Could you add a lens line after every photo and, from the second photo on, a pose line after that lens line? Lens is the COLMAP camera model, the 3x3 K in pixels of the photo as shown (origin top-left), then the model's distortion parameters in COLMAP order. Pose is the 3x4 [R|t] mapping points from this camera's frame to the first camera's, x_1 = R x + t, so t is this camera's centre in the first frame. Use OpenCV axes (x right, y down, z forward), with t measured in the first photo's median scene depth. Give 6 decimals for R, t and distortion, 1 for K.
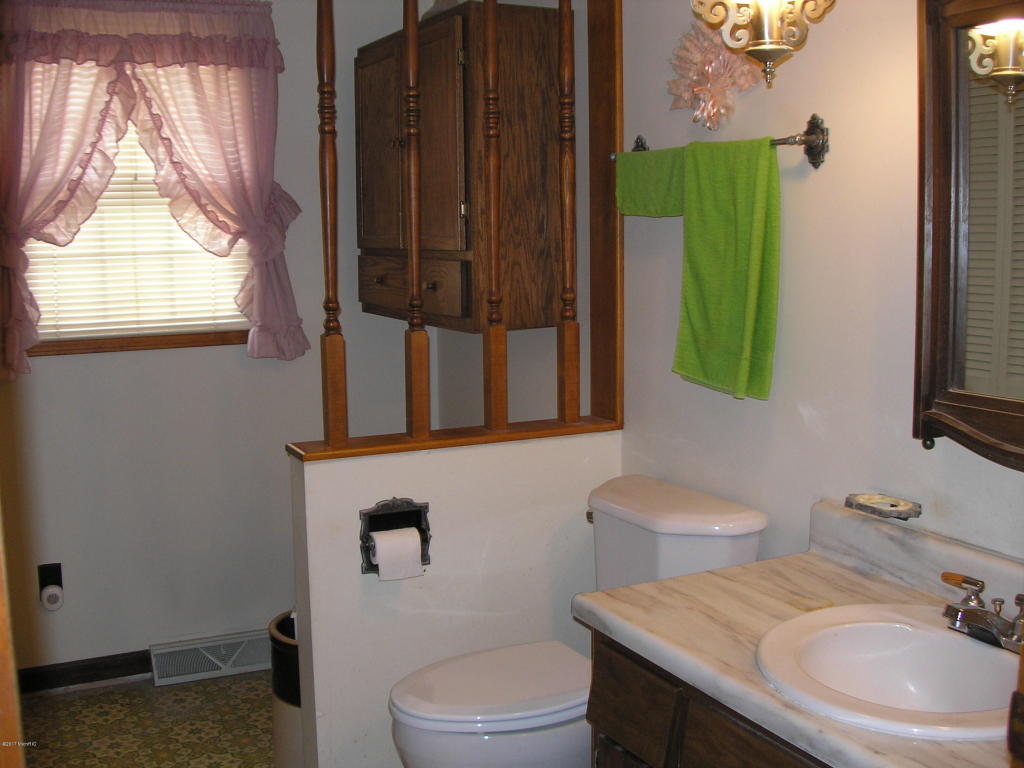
lens RADIAL K [[1135.3, 0, 507.0], [0, 1135.3, 380.5], [0, 0, 1]] dist [-0.203178, 0.145863]
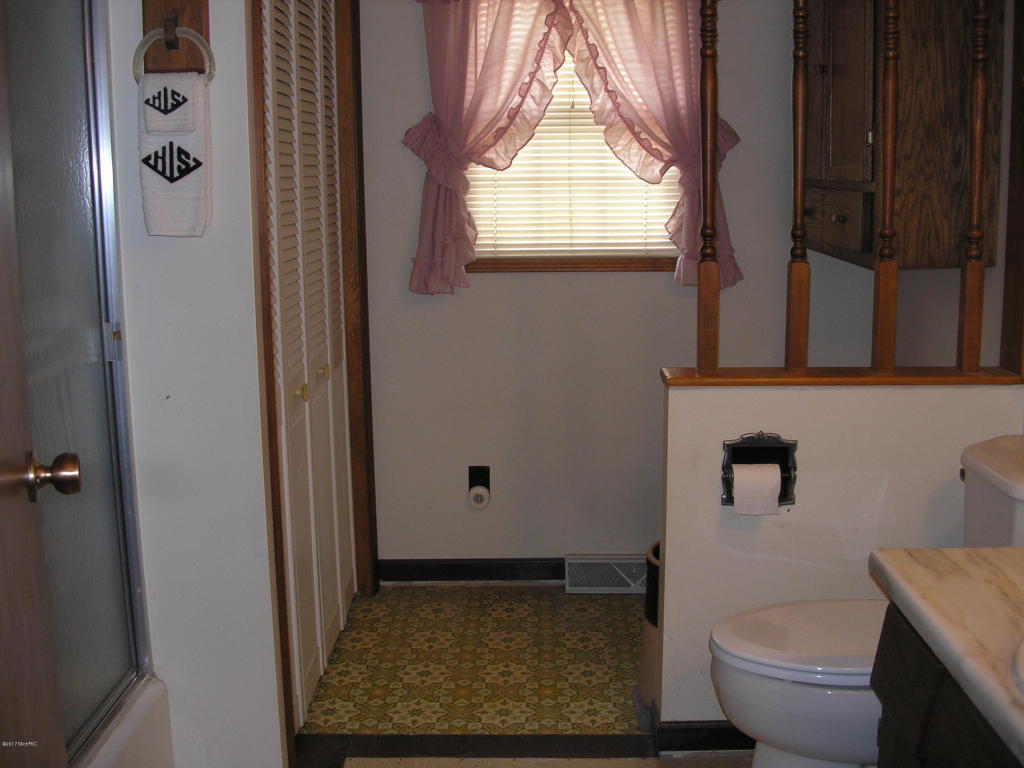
lens RADIAL K [[1135.3, 0, 507.0], [0, 1135.3, 380.5], [0, 0, 1]] dist [-0.203178, 0.145863]
pose [[0.877323, 0.086435, -0.472052, 0.133276], [-0.060581, 0.995725, 0.069732, 0.004033], [0.476061, -0.032580, 0.878809, 0.035312]]
